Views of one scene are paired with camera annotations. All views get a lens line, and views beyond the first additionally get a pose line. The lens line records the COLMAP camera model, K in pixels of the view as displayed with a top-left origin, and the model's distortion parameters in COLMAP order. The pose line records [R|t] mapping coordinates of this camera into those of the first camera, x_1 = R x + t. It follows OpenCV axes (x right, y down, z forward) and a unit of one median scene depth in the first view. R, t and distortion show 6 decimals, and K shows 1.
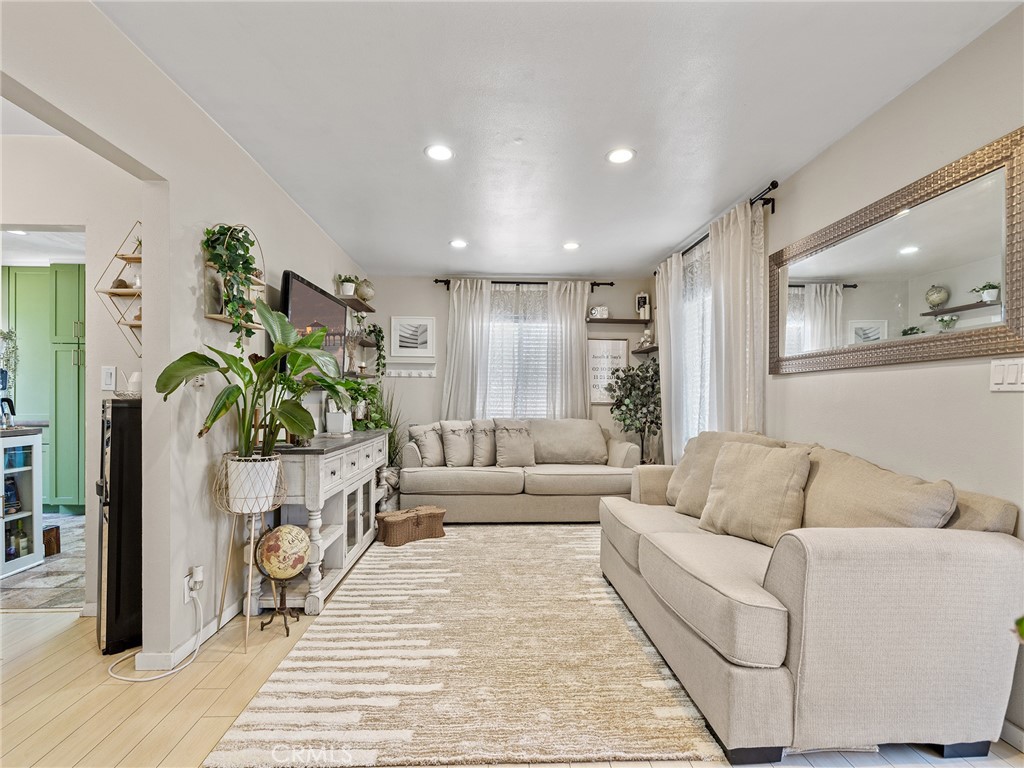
lens RADIAL K [[469.6, 0, 507.3], [0, 469.6, 399.6], [0, 0, 1]] dist [-0.007475, 0.002936]
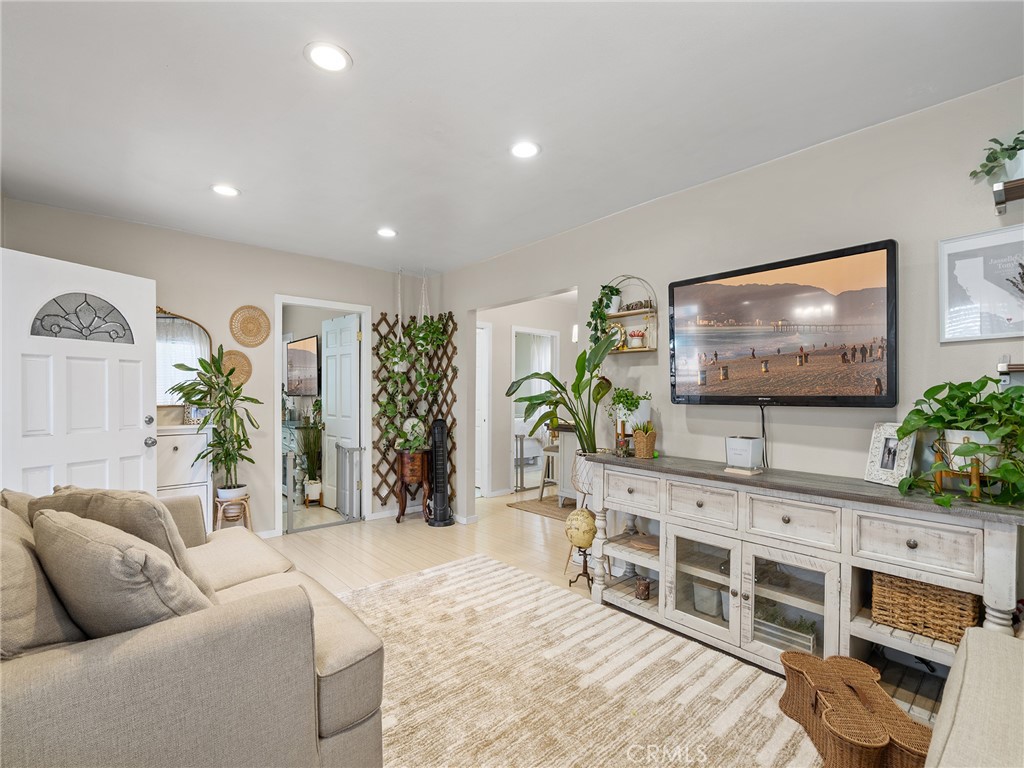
lens RADIAL K [[469.6, 0, 504.7], [0, 469.6, 398.1], [0, 0, 1]] dist [-0.007475, 0.002936]
pose [[-0.777106, 0.000381, -0.629370, 0.306323], [-0.010509, 0.999853, 0.013581, -0.031216], [0.629282, 0.017168, -0.776987, 1.109409]]
